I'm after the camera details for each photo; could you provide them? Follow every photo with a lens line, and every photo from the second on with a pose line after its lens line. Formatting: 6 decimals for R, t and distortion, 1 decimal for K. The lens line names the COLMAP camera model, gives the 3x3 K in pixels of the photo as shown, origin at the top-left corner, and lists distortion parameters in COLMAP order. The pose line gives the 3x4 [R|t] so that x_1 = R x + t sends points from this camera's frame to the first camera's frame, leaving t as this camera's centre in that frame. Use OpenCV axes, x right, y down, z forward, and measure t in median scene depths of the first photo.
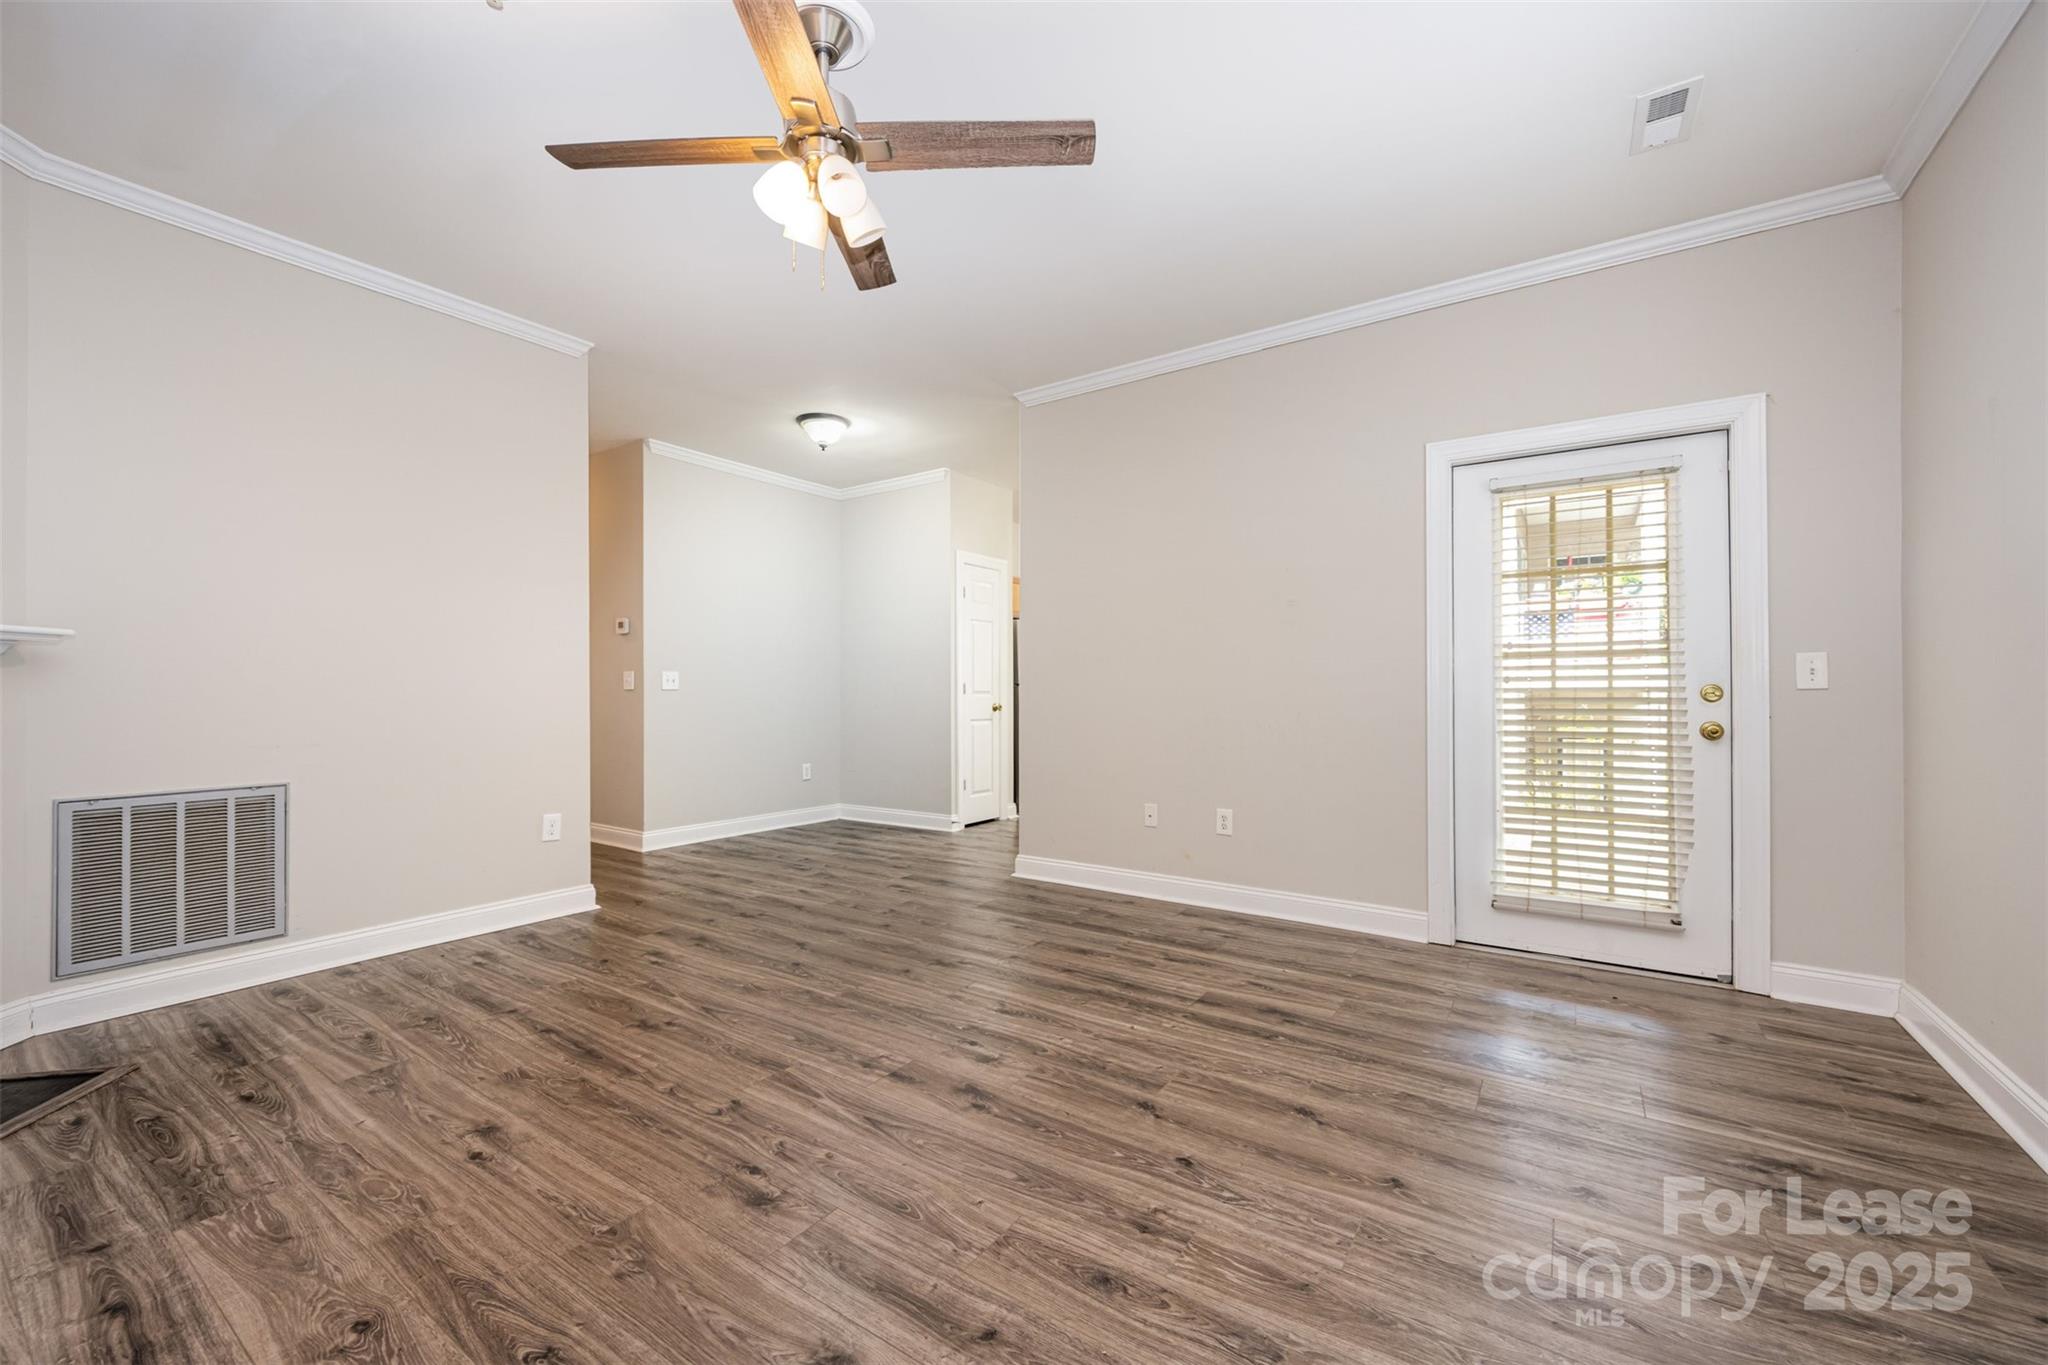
lens RADIAL K [[806.7, 0, 1022.8], [0, 806.7, 692.8], [0, 0, 1]] dist [0.001894, 0.000272]
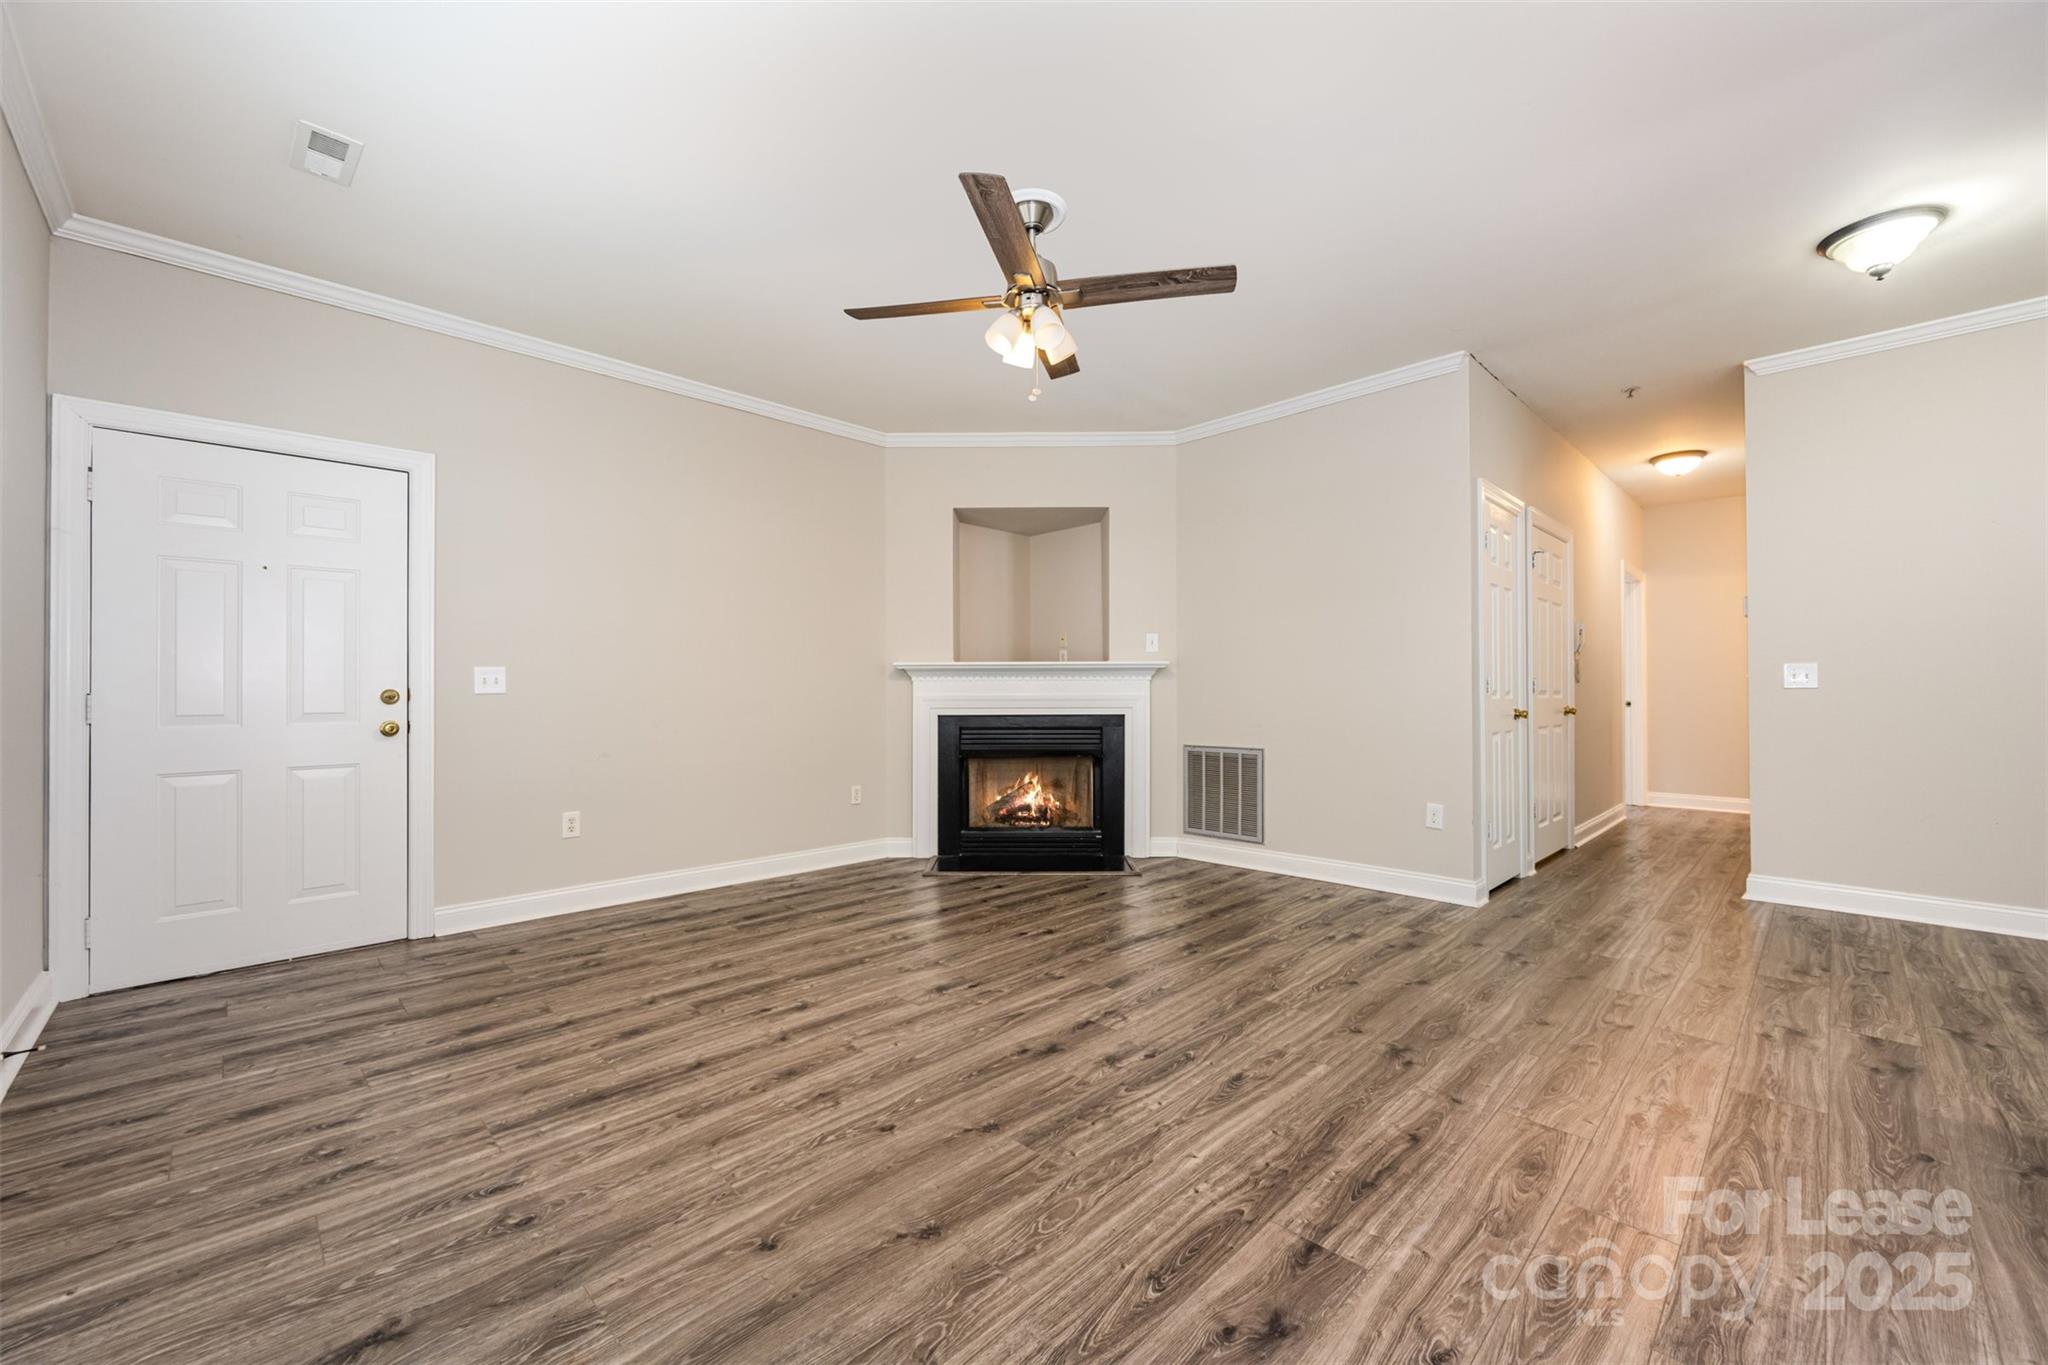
lens RADIAL K [[806.7, 0, 1017.8], [0, 806.7, 681.9], [0, 0, 1]] dist [0.001894, 0.000272]
pose [[-0.191067, -0.009895, -0.981527, 0.905982], [0.000235, 0.999949, -0.010126, -0.003182], [0.981577, -0.002165, -0.191055, 1.014075]]
